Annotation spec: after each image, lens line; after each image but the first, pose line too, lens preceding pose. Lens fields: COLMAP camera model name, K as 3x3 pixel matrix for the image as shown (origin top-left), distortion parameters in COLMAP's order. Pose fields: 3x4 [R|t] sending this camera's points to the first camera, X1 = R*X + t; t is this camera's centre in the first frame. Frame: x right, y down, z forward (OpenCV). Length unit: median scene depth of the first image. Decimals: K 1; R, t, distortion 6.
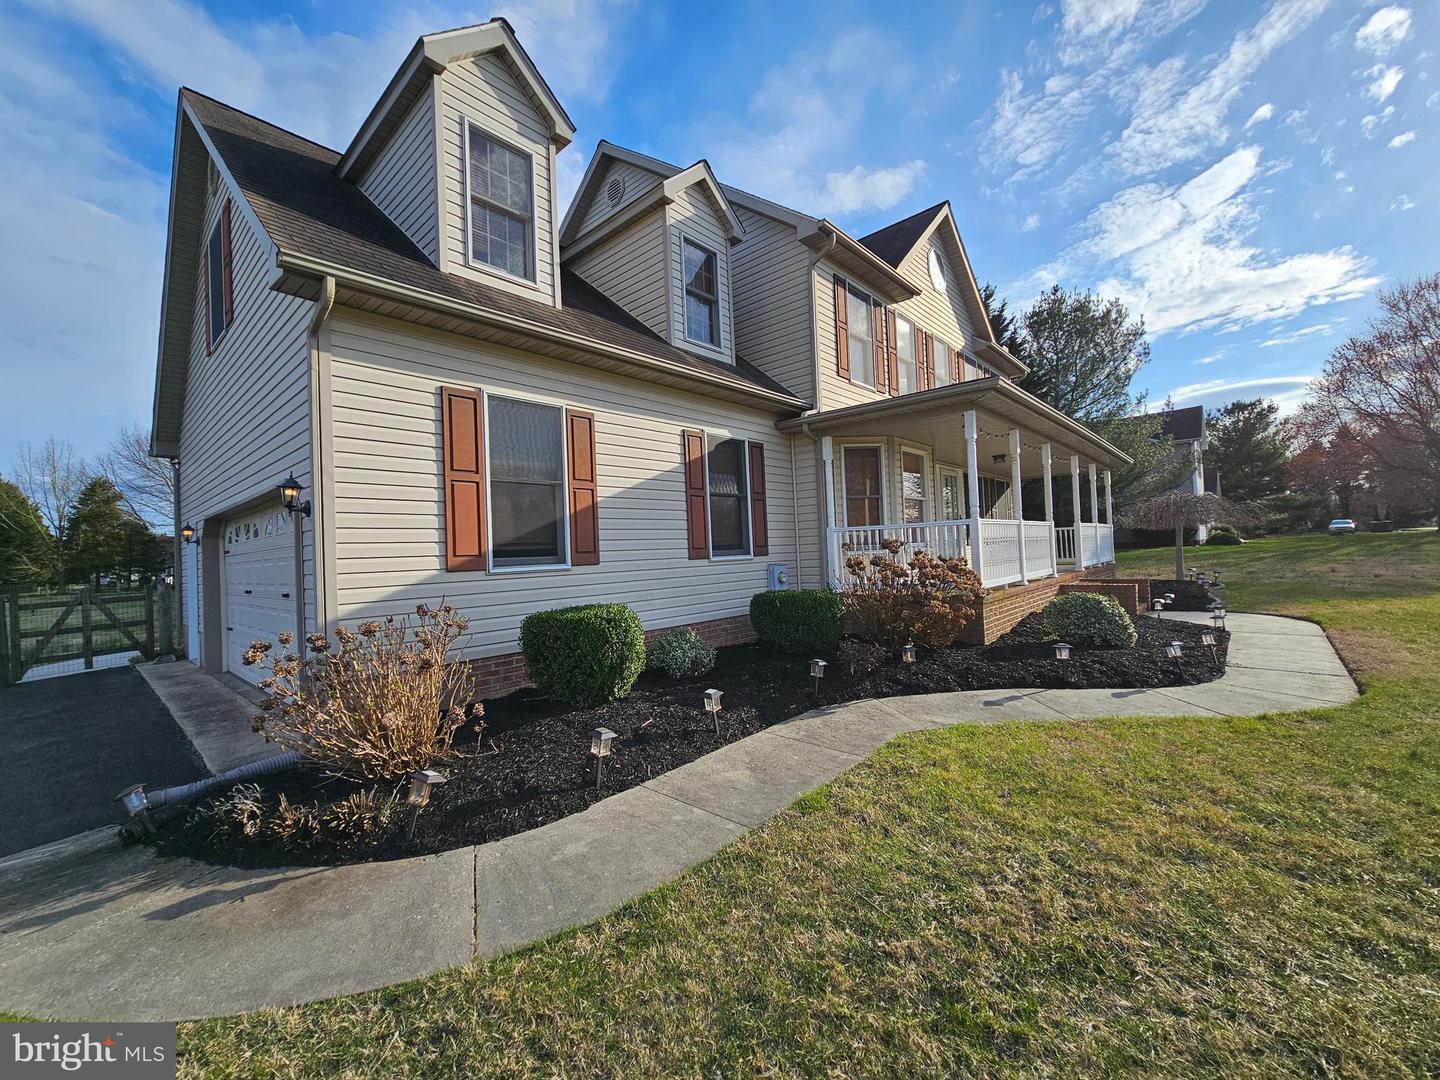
lens RADIAL K [[583.0, 0, 736.4], [0, 583.0, 545.5], [0, 0, 1]] dist [-0.010629, -0.000391]
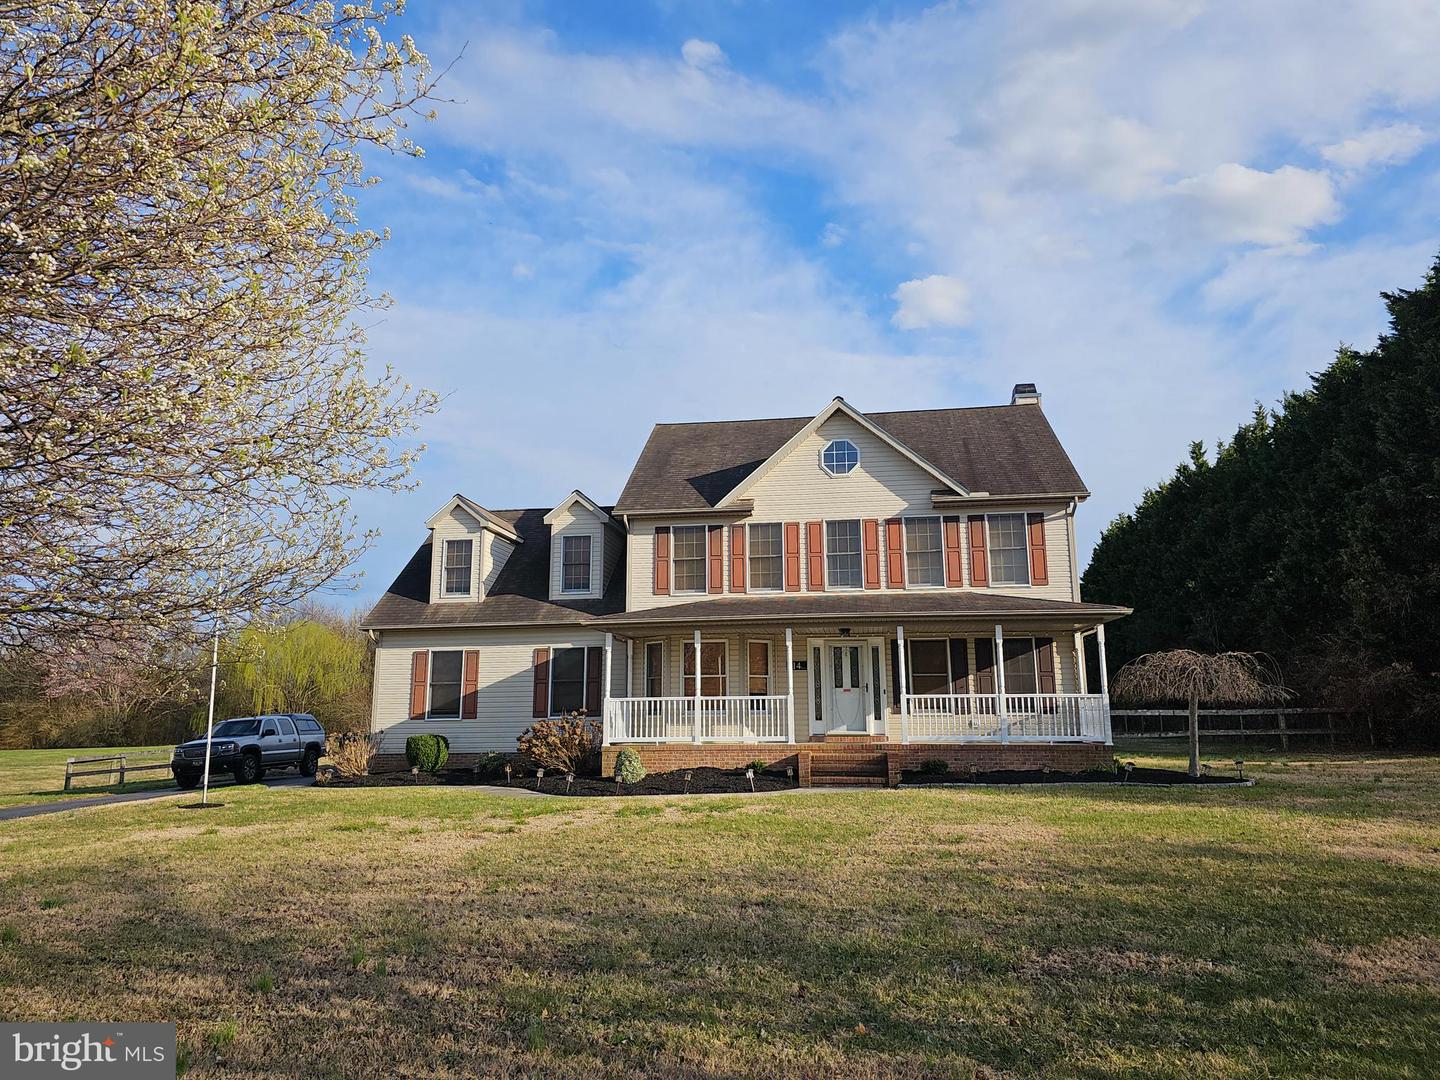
lens RADIAL K [[964.8, 0, 721.3], [0, 964.8, 539.5], [0, 0, 1]] dist [0.010224, 0.000614]
pose [[0.596646, -0.143820, -0.789512, 5.039929], [-0.010900, 0.982267, -0.187170, 0.060508], [0.802430, 0.120280, 0.584498, -0.707042]]
